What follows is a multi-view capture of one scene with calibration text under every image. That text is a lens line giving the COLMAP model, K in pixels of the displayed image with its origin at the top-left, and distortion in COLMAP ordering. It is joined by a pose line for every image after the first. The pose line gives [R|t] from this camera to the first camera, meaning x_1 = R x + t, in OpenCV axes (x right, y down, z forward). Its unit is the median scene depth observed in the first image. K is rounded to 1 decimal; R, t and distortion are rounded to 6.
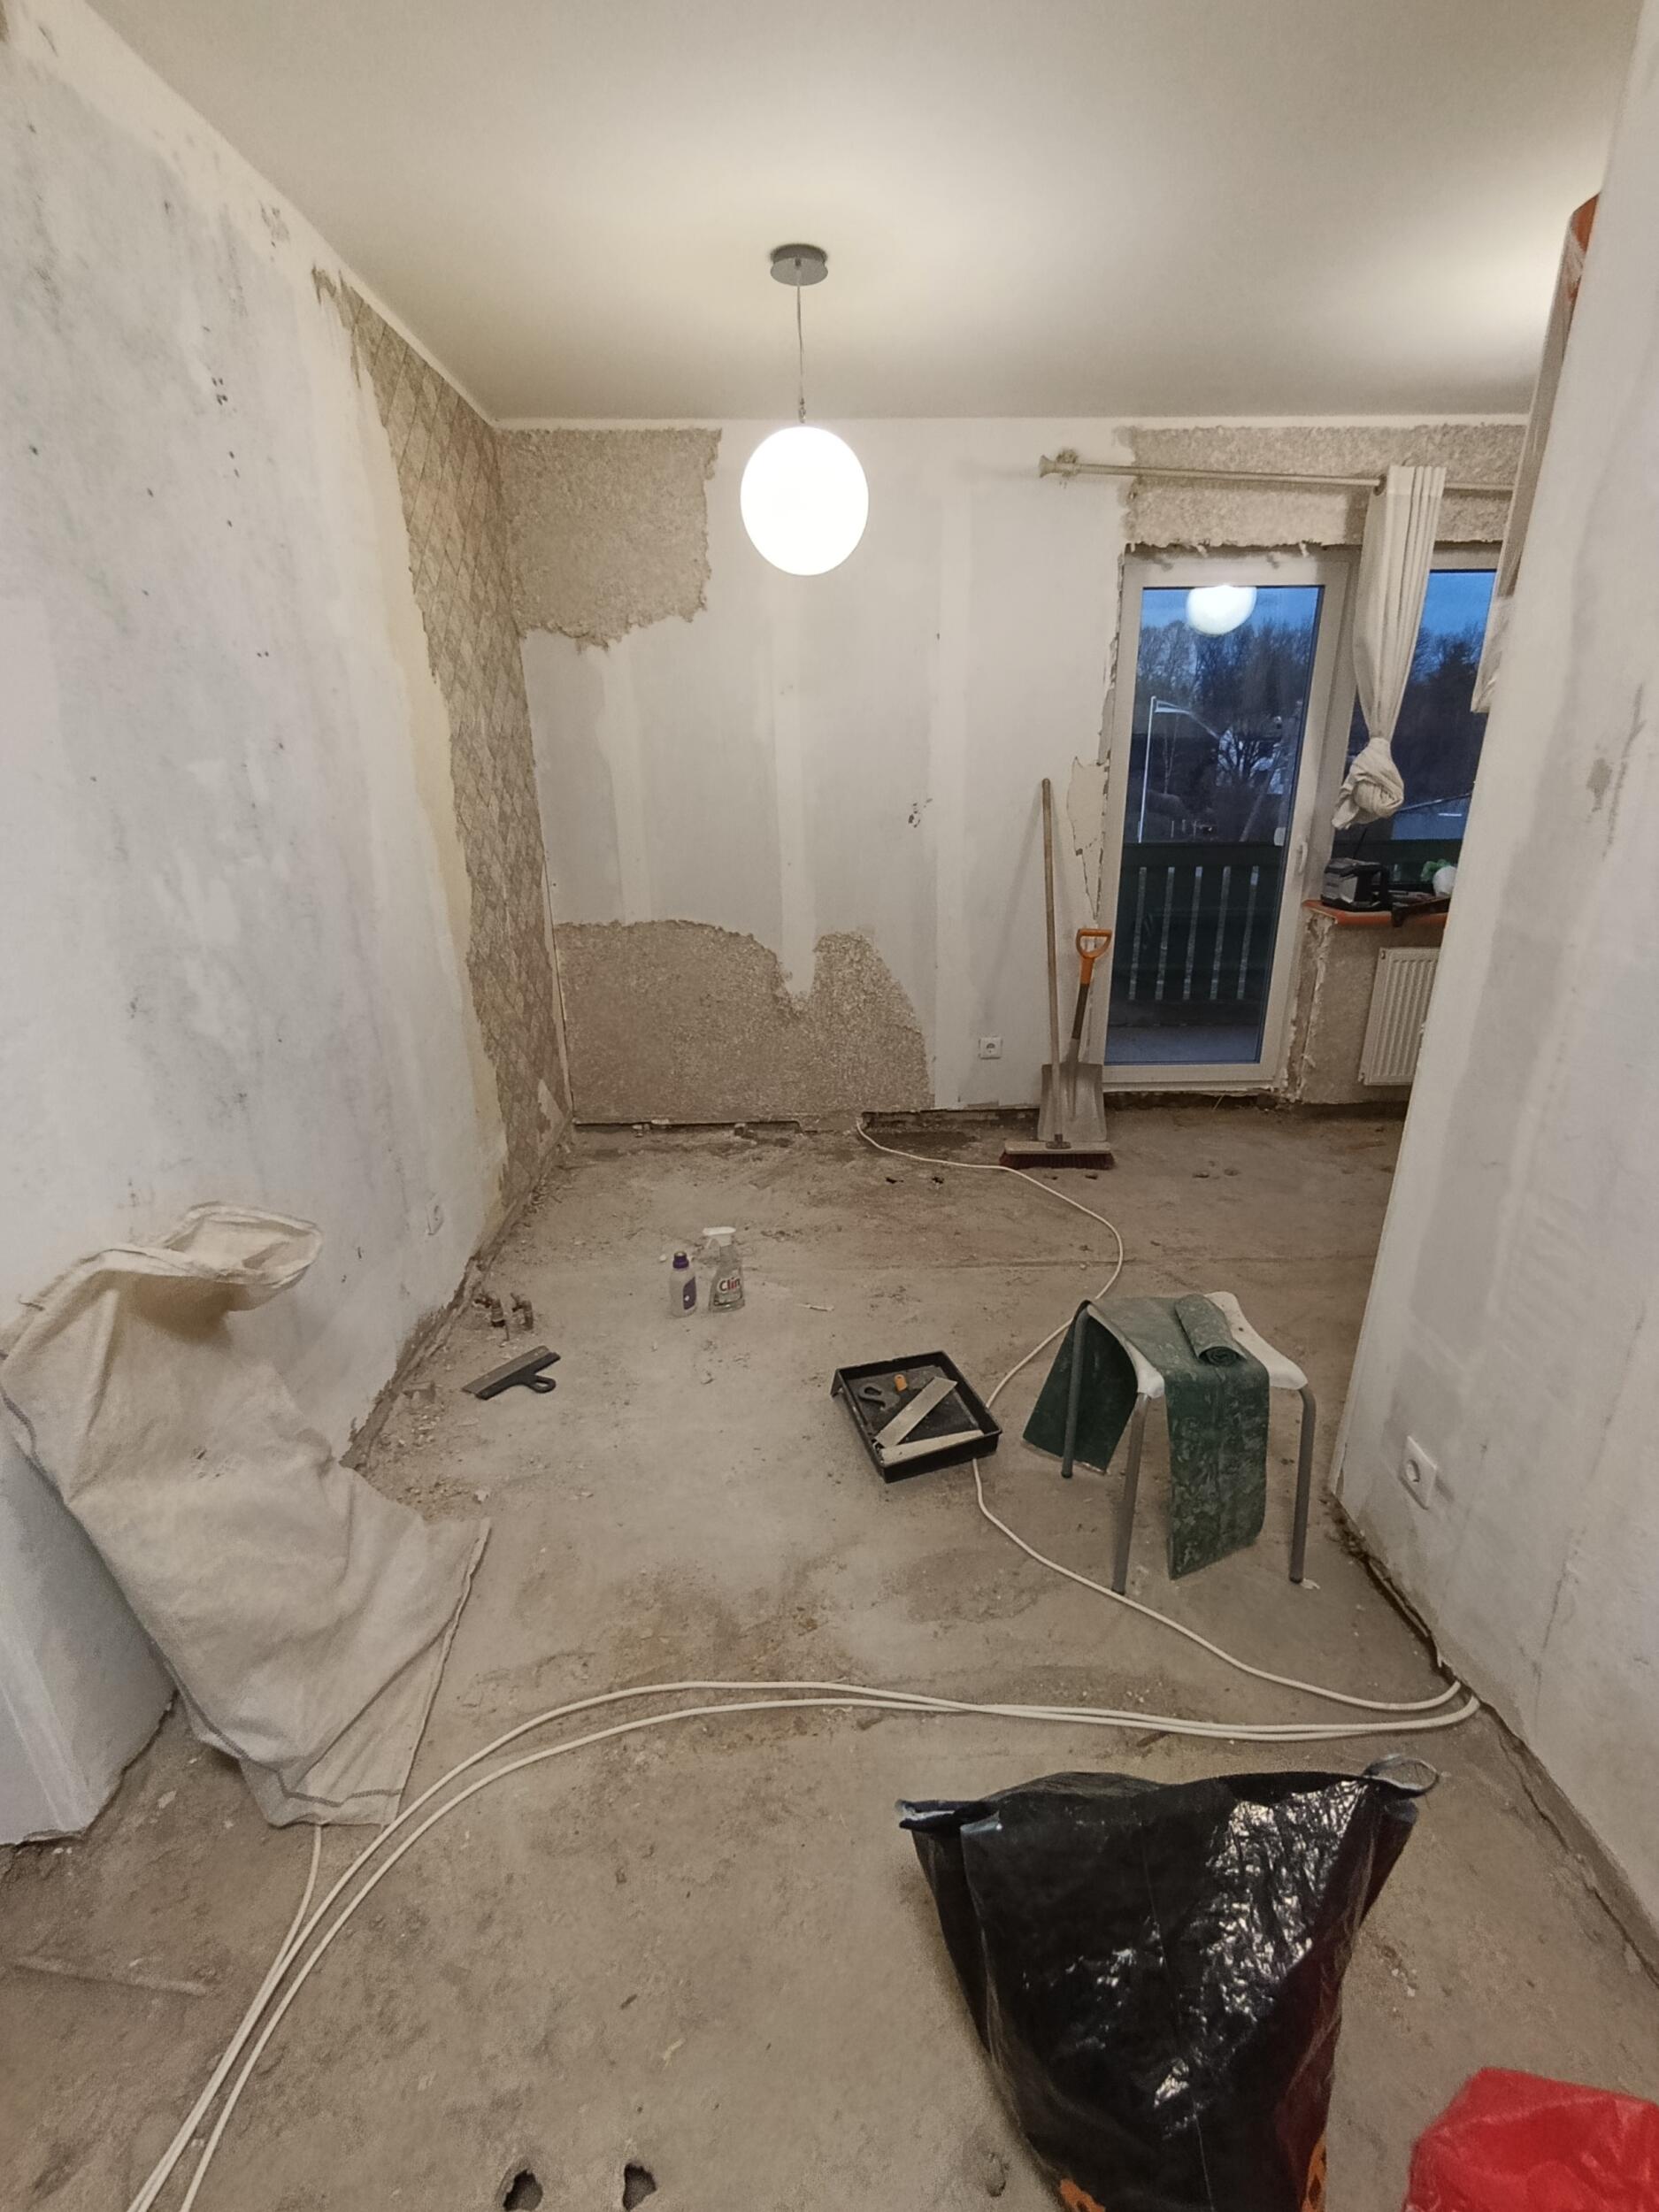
lens RADIAL K [[1007.4, 0, 844.3], [0, 1007.4, 1107.4], [0, 0, 1]] dist [0.001350, 0.001878]
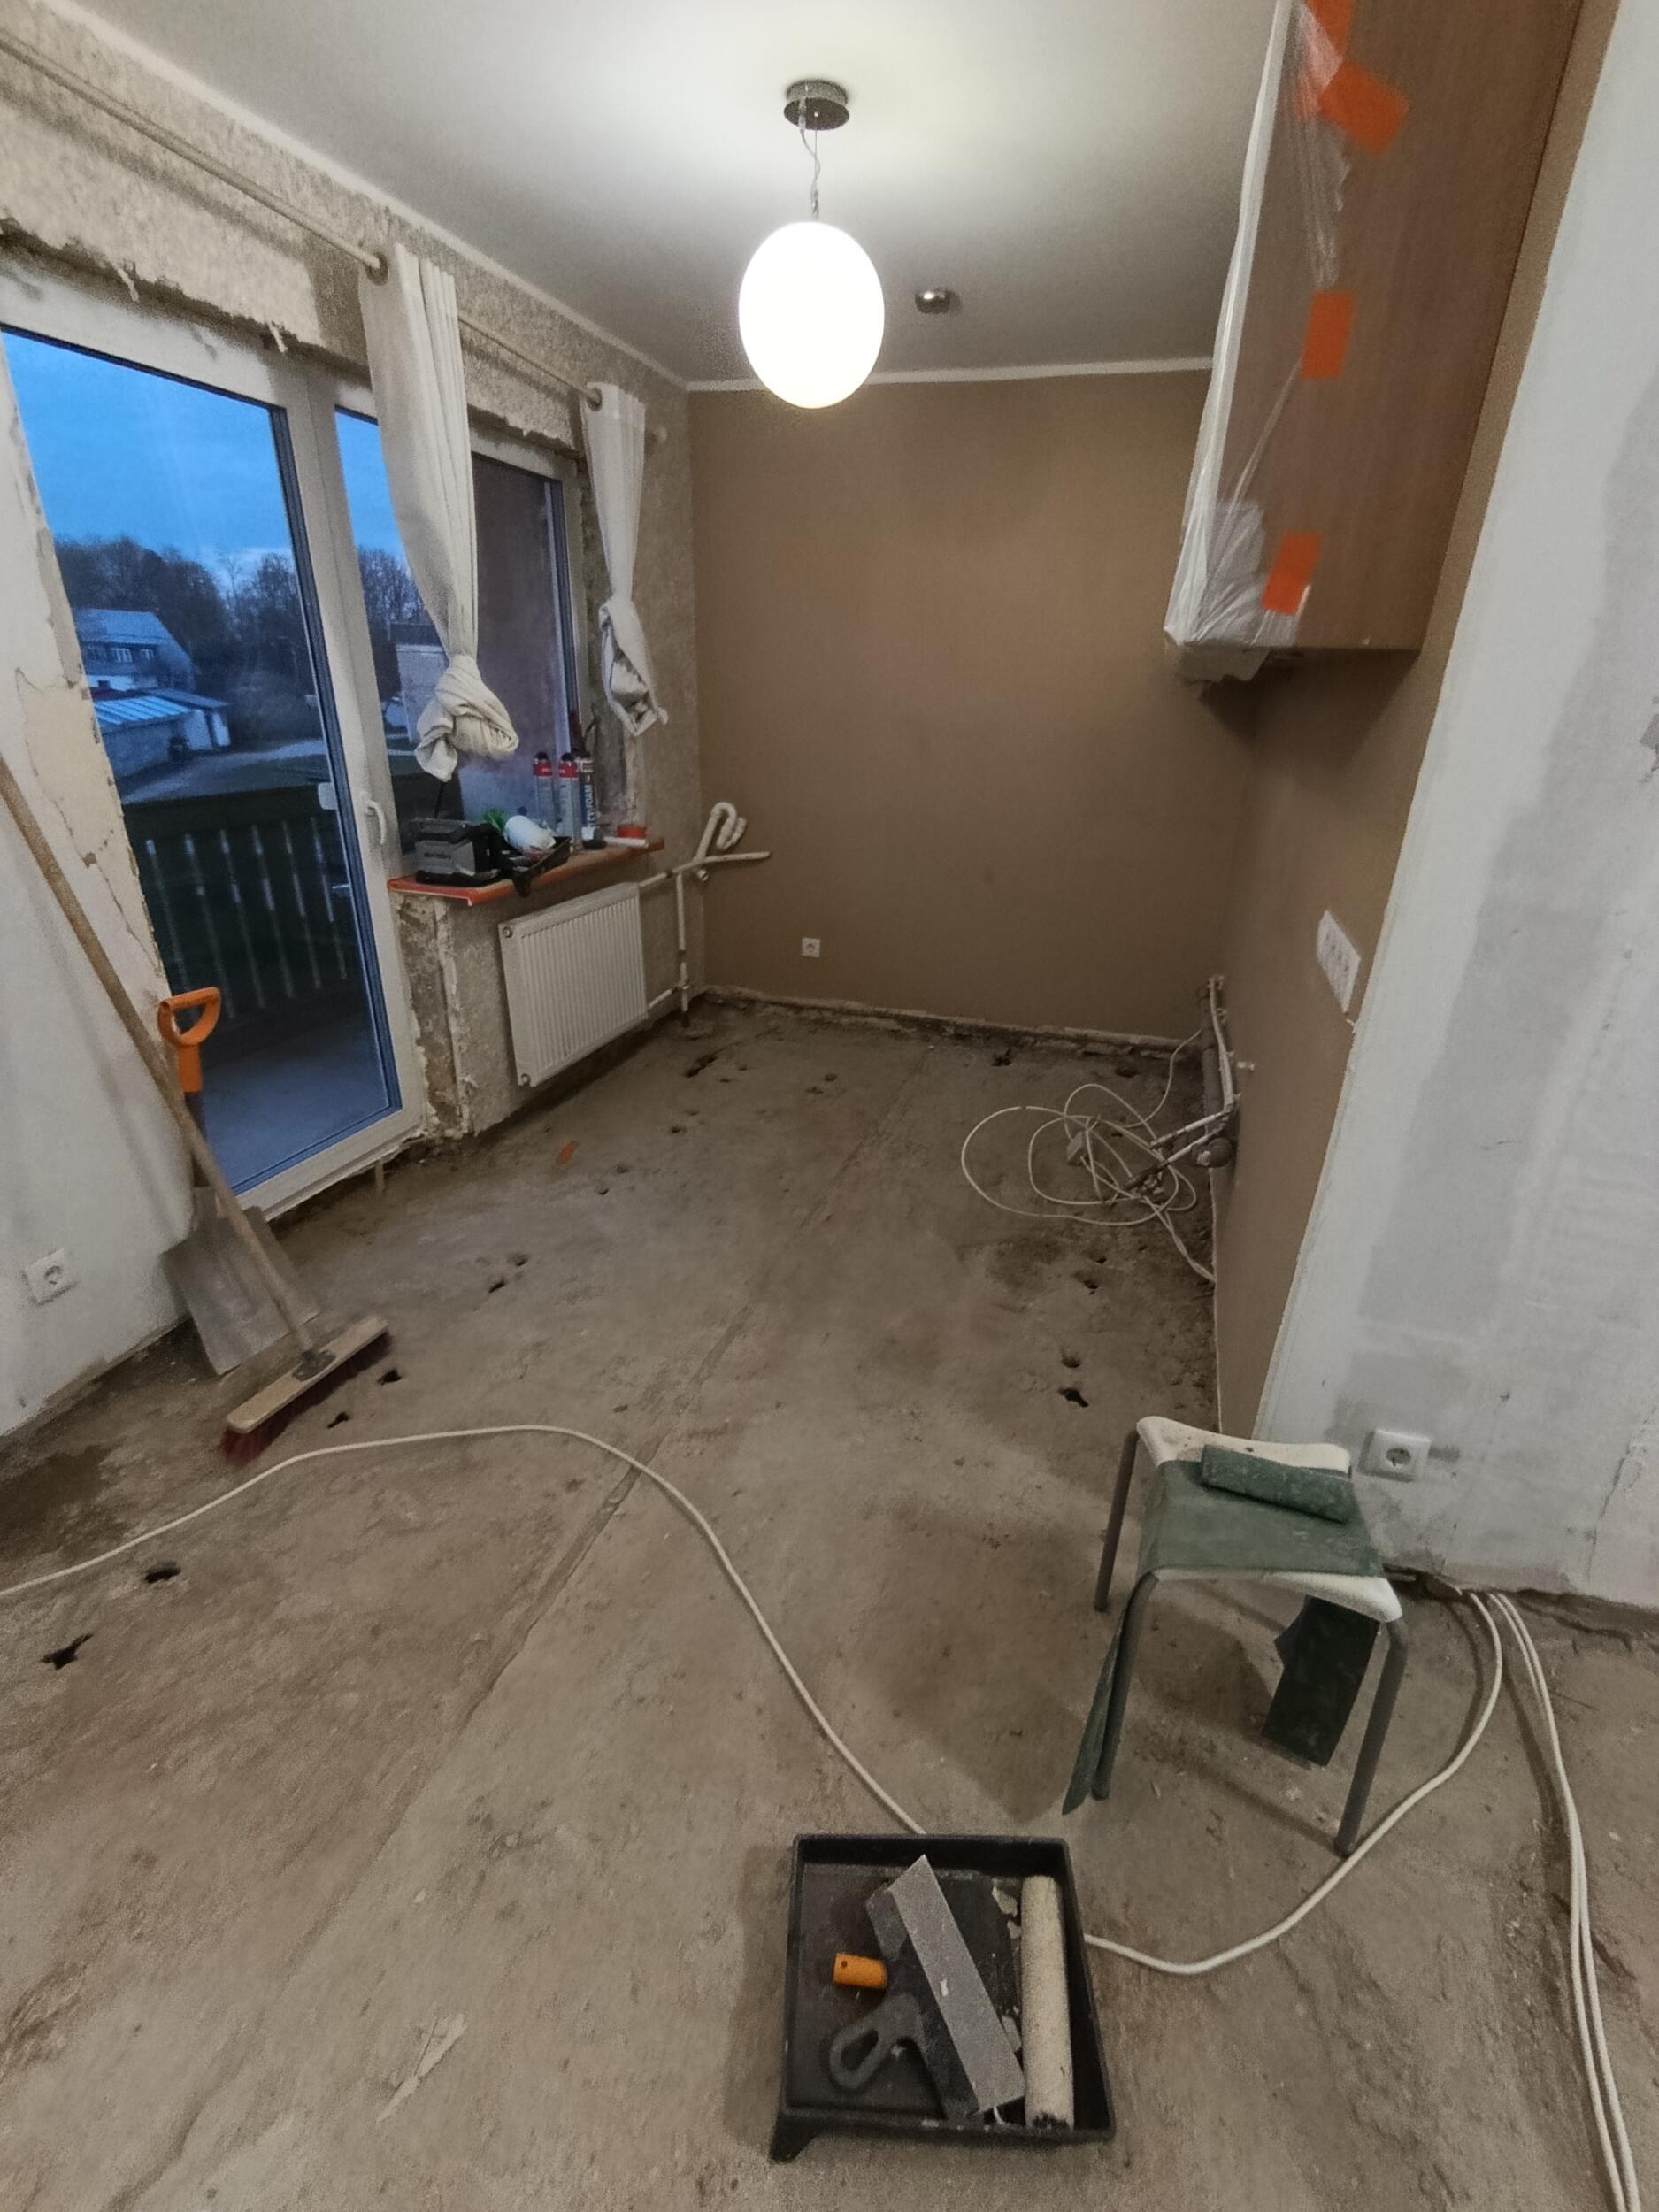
lens RADIAL K [[1007.4, 0, 826.3], [0, 1007.4, 1107.9], [0, 0, 1]] dist [0.001350, 0.001878]
pose [[0.304716, -0.359174, 0.882124, -0.156844], [0.290774, 0.917034, 0.272945, -0.172590], [-0.906972, 0.173327, 0.383874, 0.493516]]
